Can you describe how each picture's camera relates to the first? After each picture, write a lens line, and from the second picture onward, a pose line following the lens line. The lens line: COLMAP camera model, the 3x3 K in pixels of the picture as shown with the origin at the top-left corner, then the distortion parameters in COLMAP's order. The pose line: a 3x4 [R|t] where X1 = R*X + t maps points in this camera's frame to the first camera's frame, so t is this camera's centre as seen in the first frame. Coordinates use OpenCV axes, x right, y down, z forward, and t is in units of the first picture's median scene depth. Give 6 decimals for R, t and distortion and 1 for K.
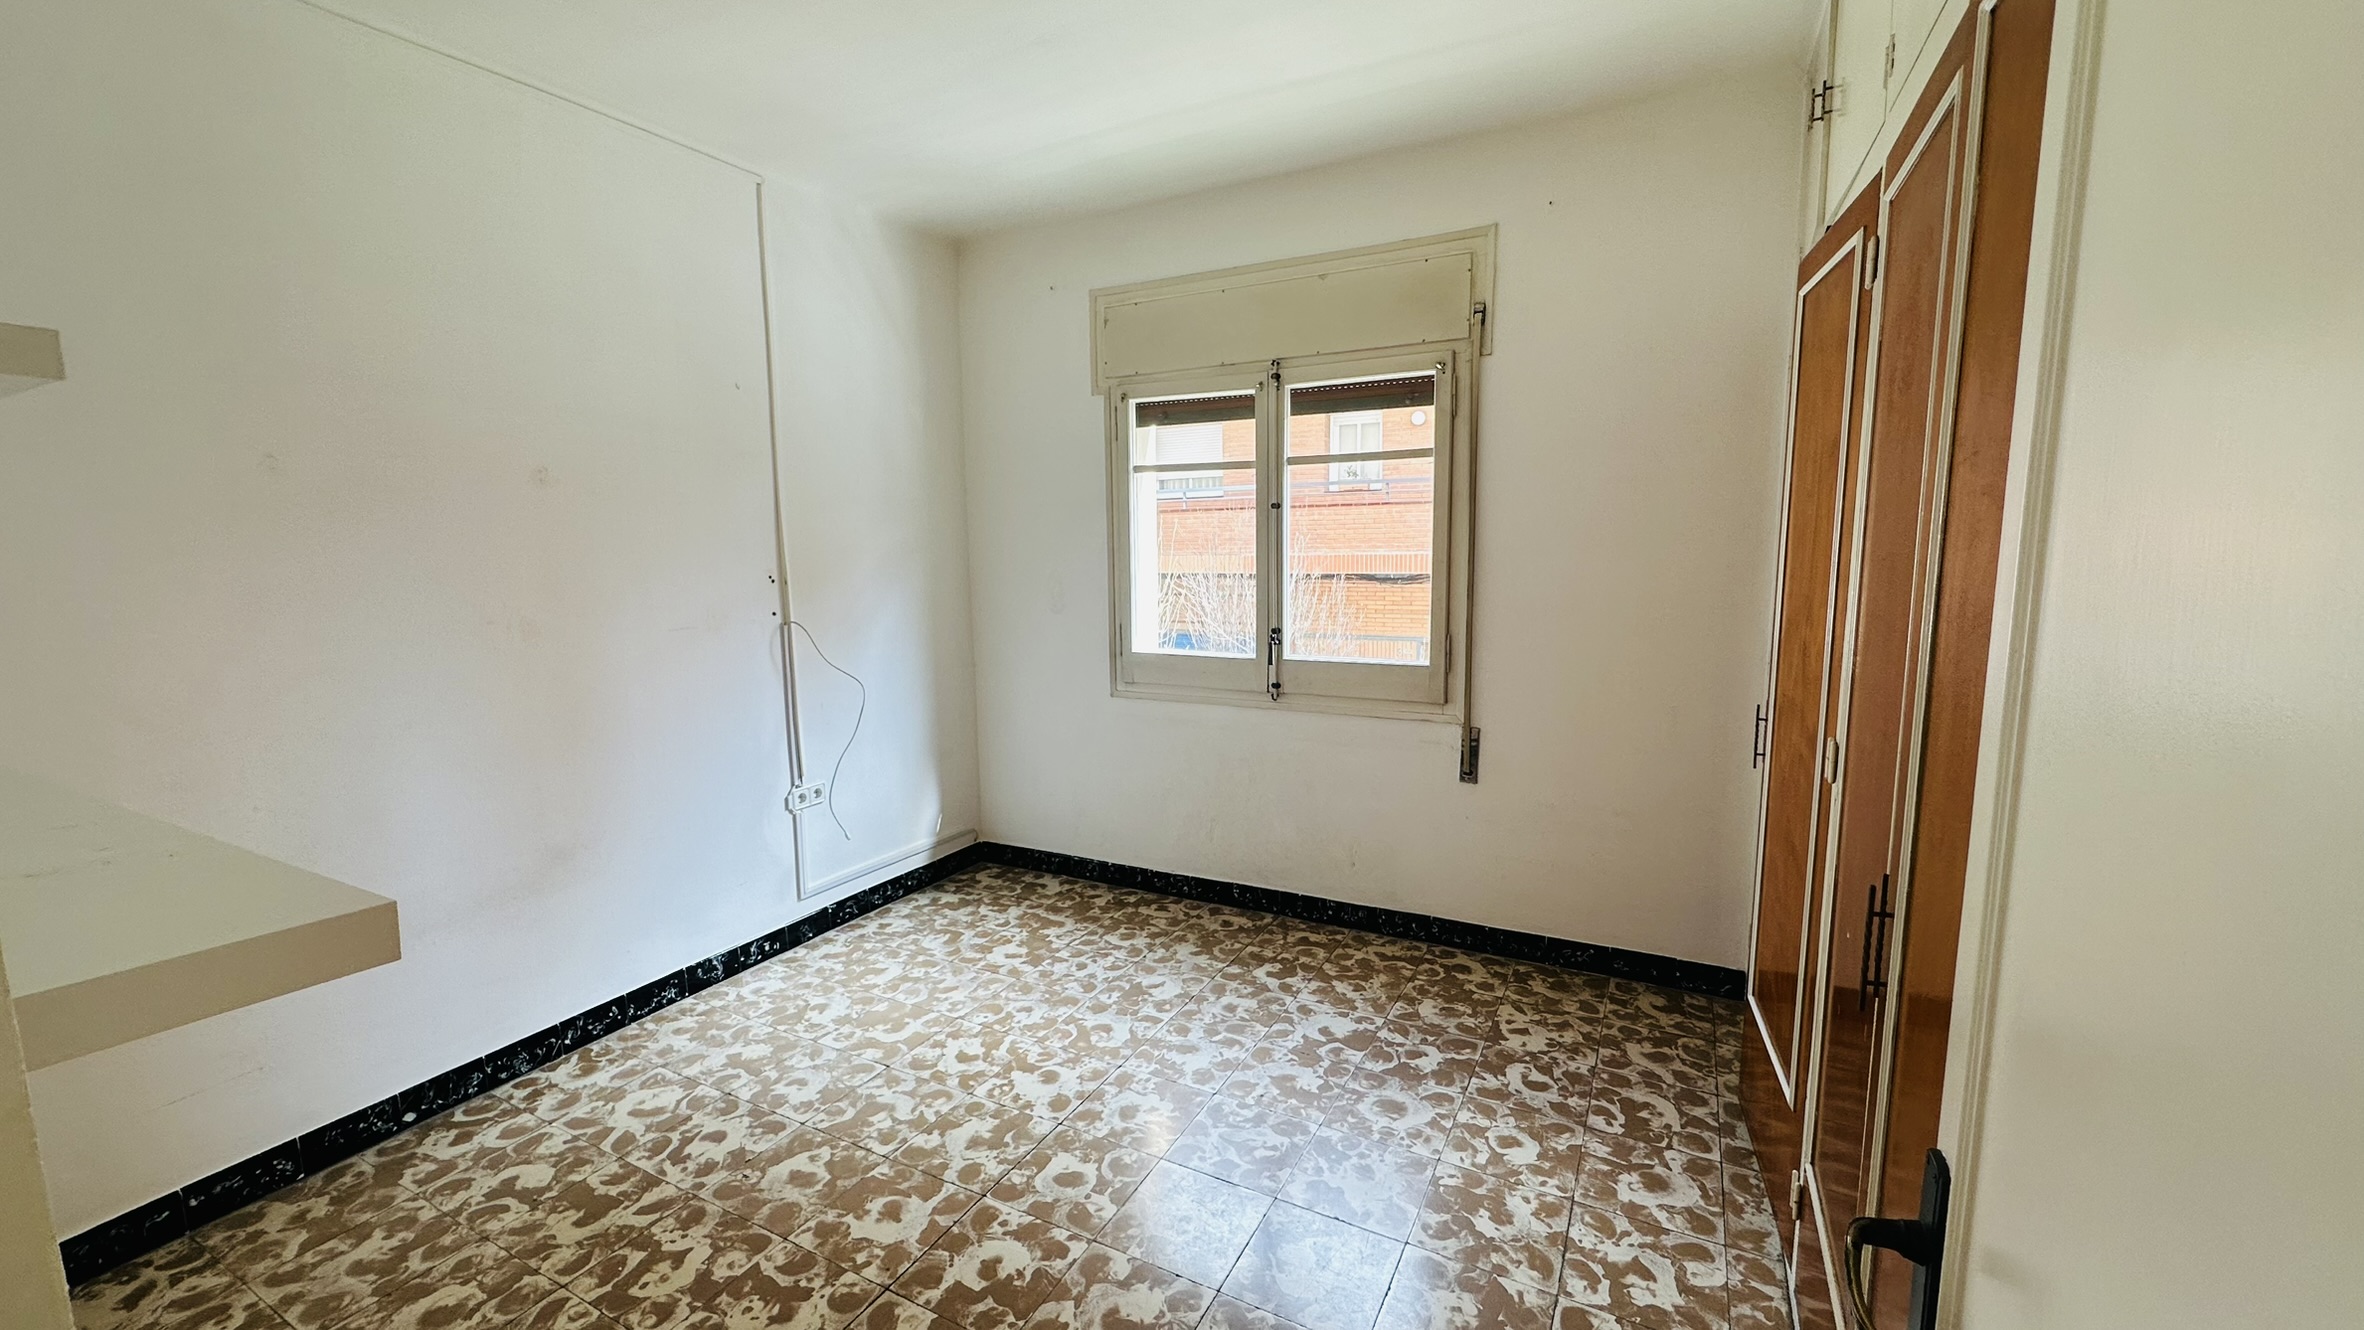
lens RADIAL K [[937.4, 0, 1178.4], [0, 937.4, 667.9], [0, 0, 1]] dist [-0.003739, 0.000470]
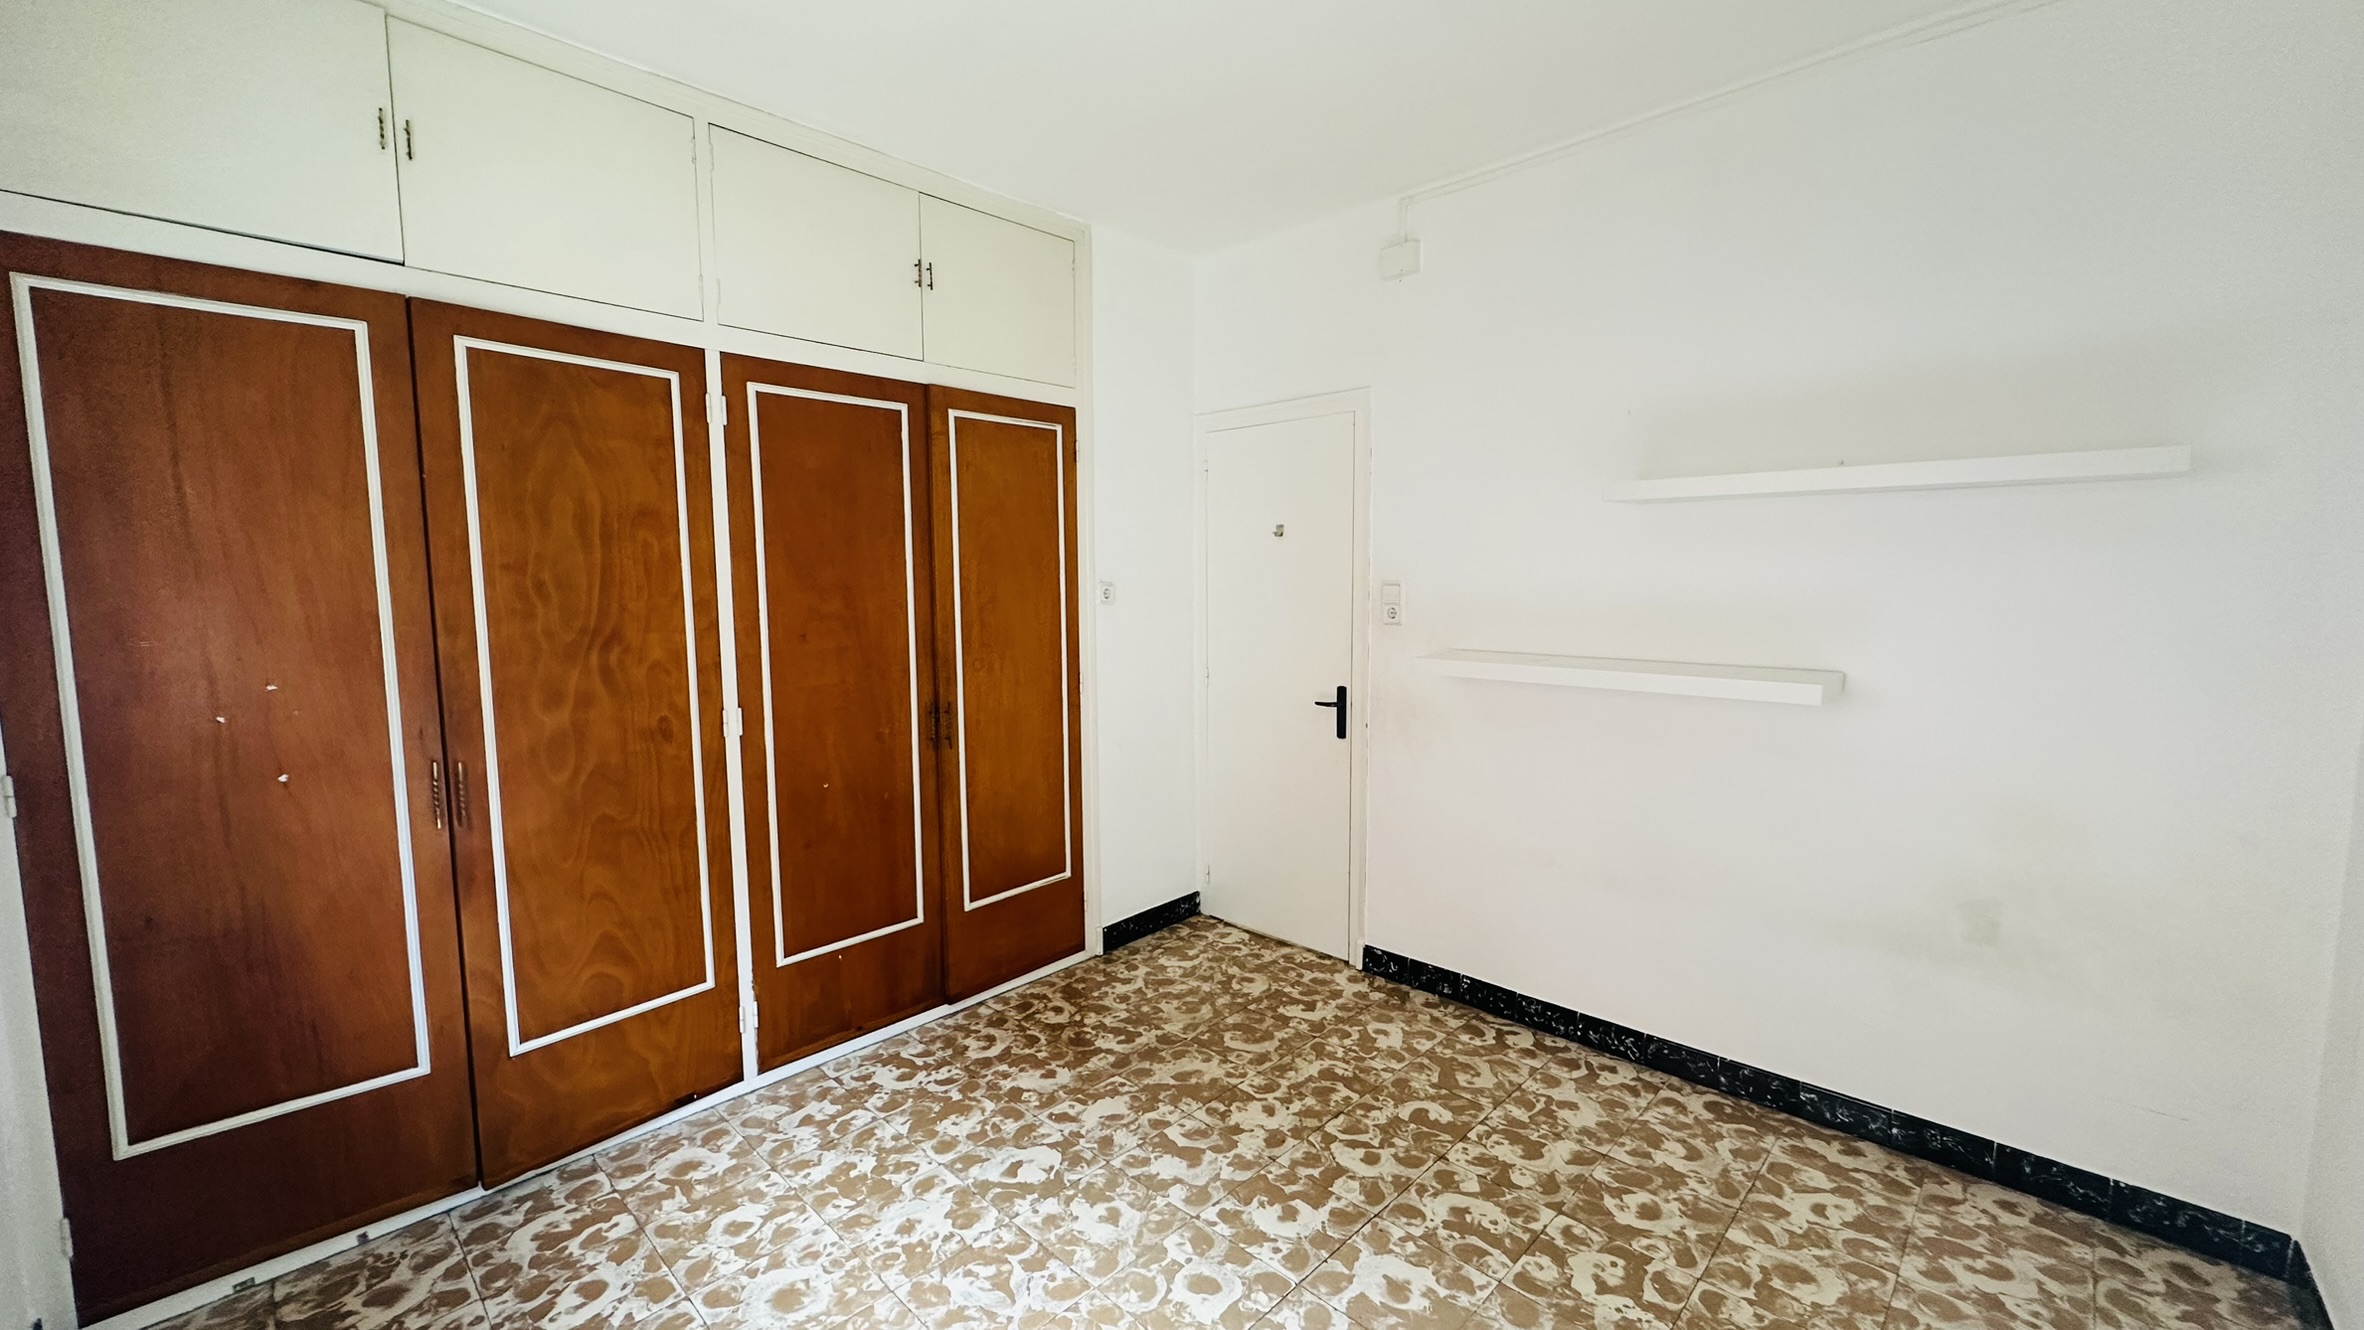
lens RADIAL K [[937.4, 0, 1186.0], [0, 937.4, 659.4], [0, 0, 1]] dist [-0.003739, 0.000470]
pose [[-0.963312, -0.002533, 0.268373, -0.327228], [0.058599, 0.973845, 0.219528, -0.221462], [-0.261909, 0.227200, -0.937968, 1.653731]]
